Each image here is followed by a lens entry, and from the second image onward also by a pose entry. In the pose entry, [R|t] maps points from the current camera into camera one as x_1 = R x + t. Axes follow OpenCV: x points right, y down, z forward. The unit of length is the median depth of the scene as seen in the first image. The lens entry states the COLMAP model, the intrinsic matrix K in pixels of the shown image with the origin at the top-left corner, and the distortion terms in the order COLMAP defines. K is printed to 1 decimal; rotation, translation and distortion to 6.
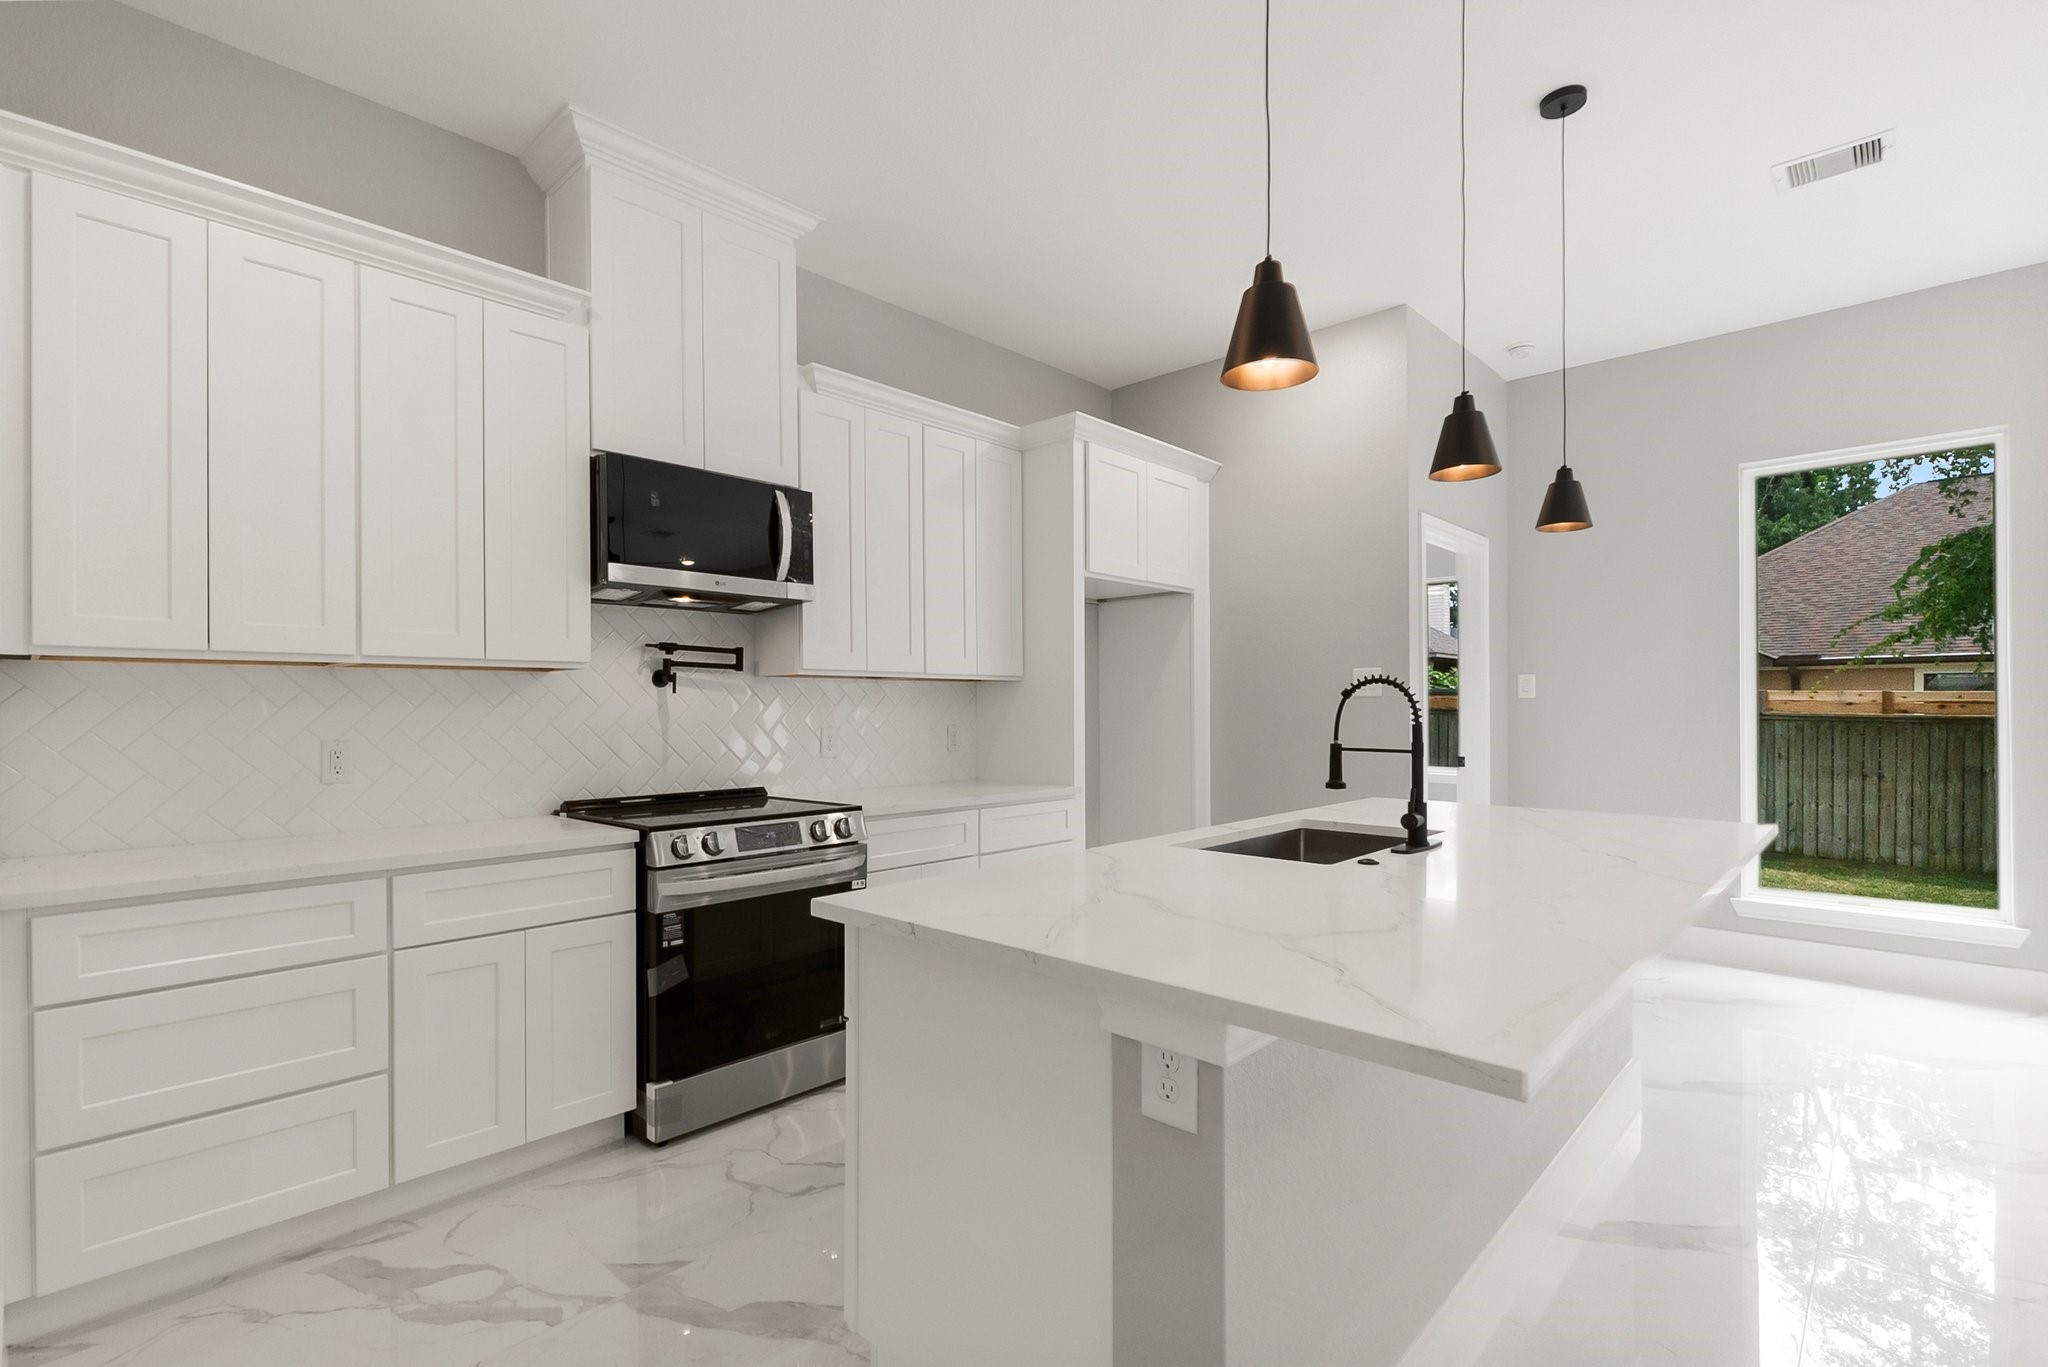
lens RADIAL K [[944.7, 0, 1021.5], [0, 944.7, 693.3], [0, 0, 1]] dist [0.015334, -0.000068]
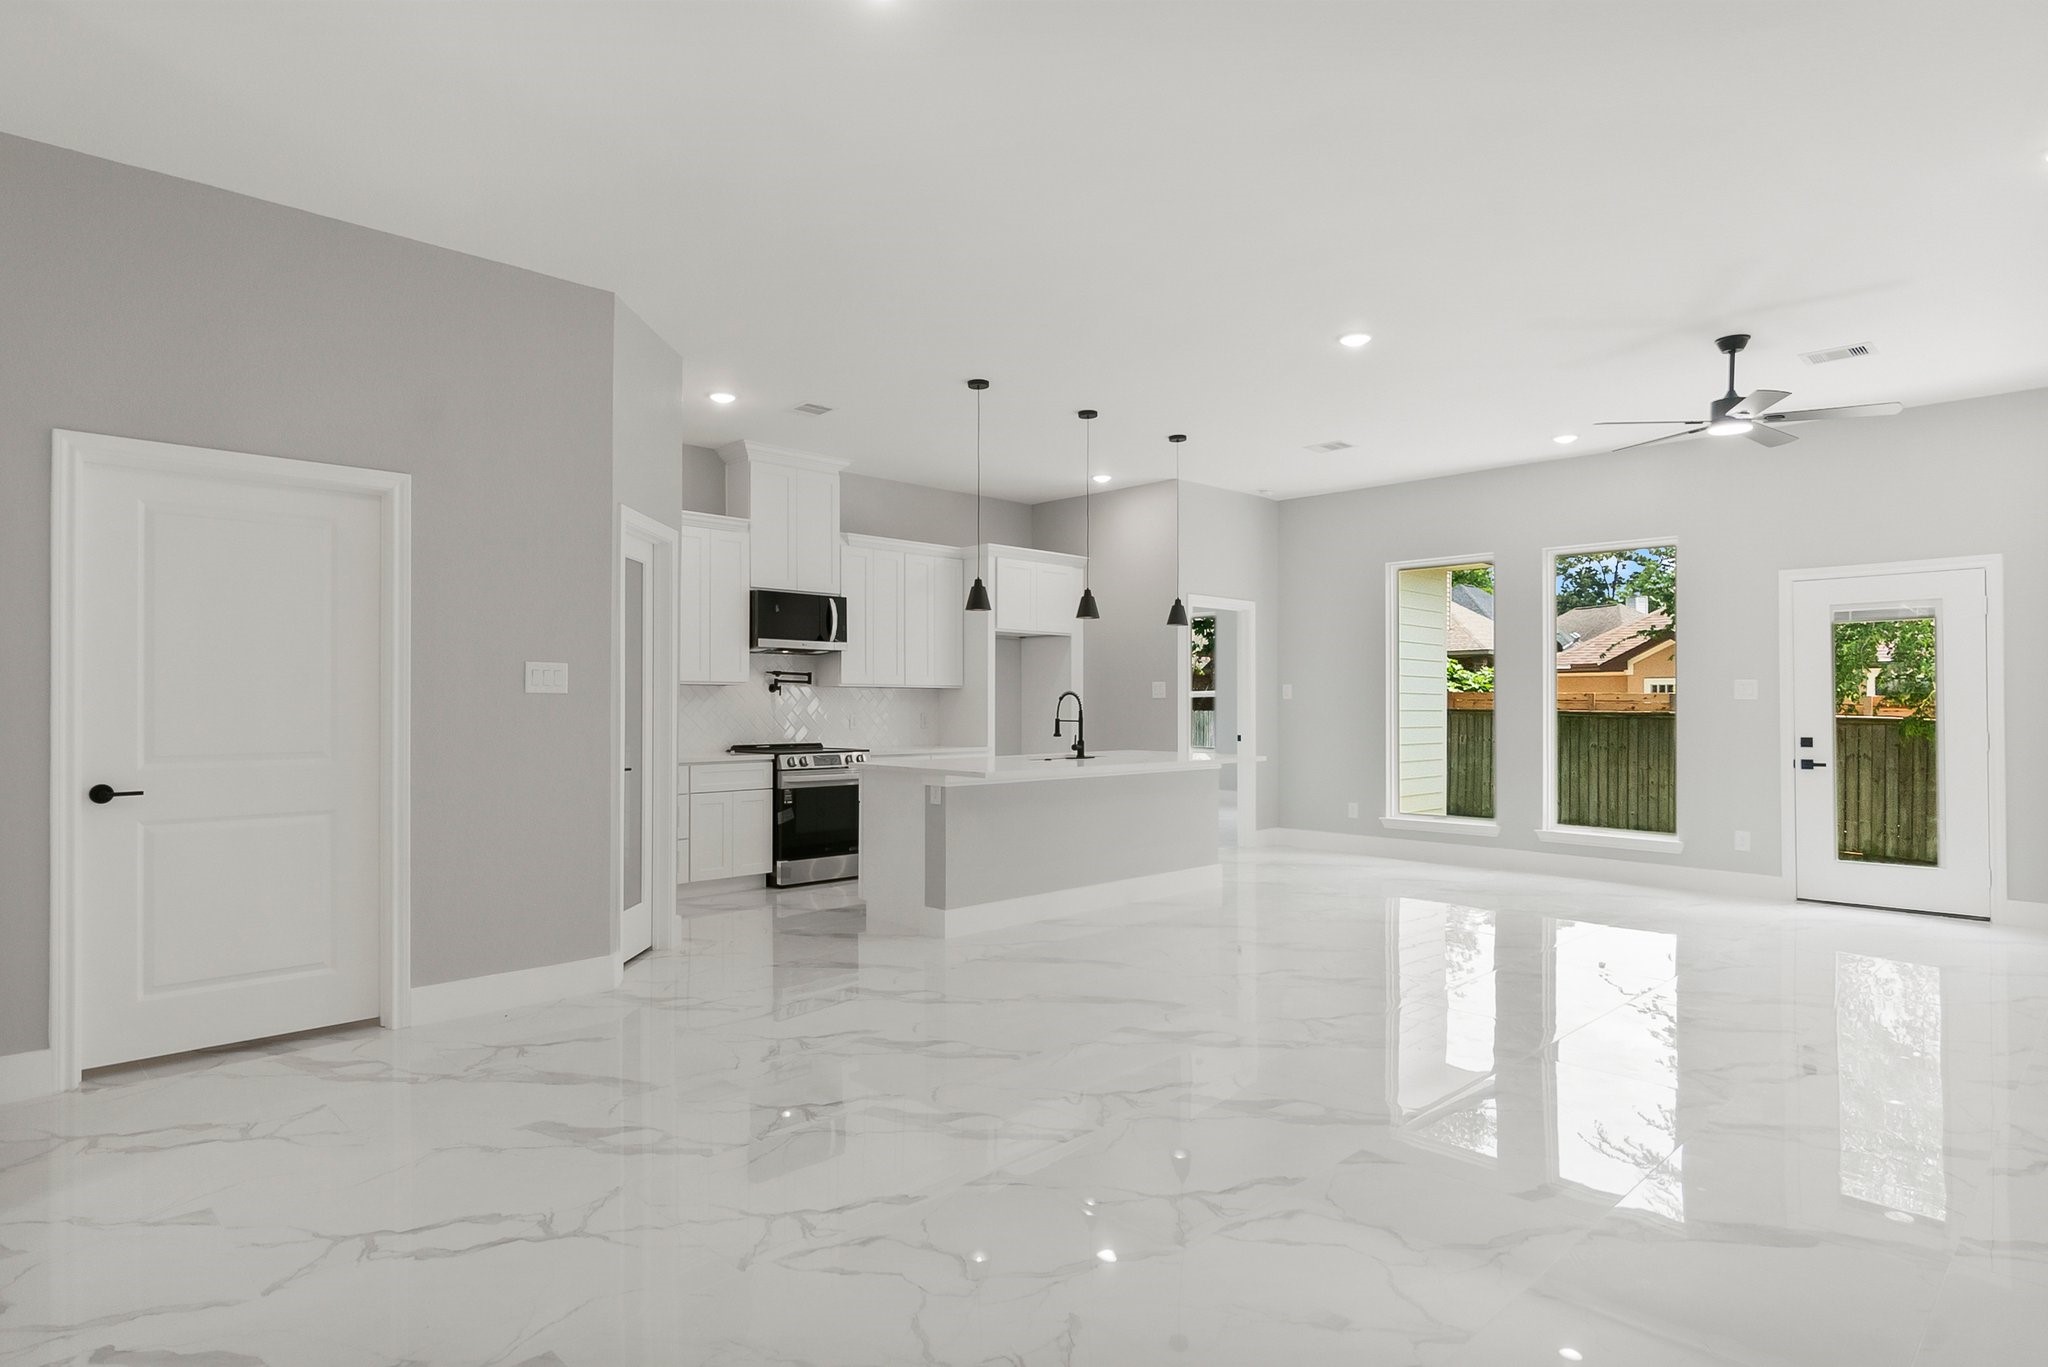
lens RADIAL K [[1058.0, 0, 1024.0], [0, 1058.0, 683.5], [0, 0, 1]] dist [-0.001642, -0.000264]
pose [[0.999098, 0.004581, -0.042214, 0.270294], [-0.004827, 0.999972, -0.005740, -0.015938], [0.042187, 0.005938, 0.999092, -1.322550]]
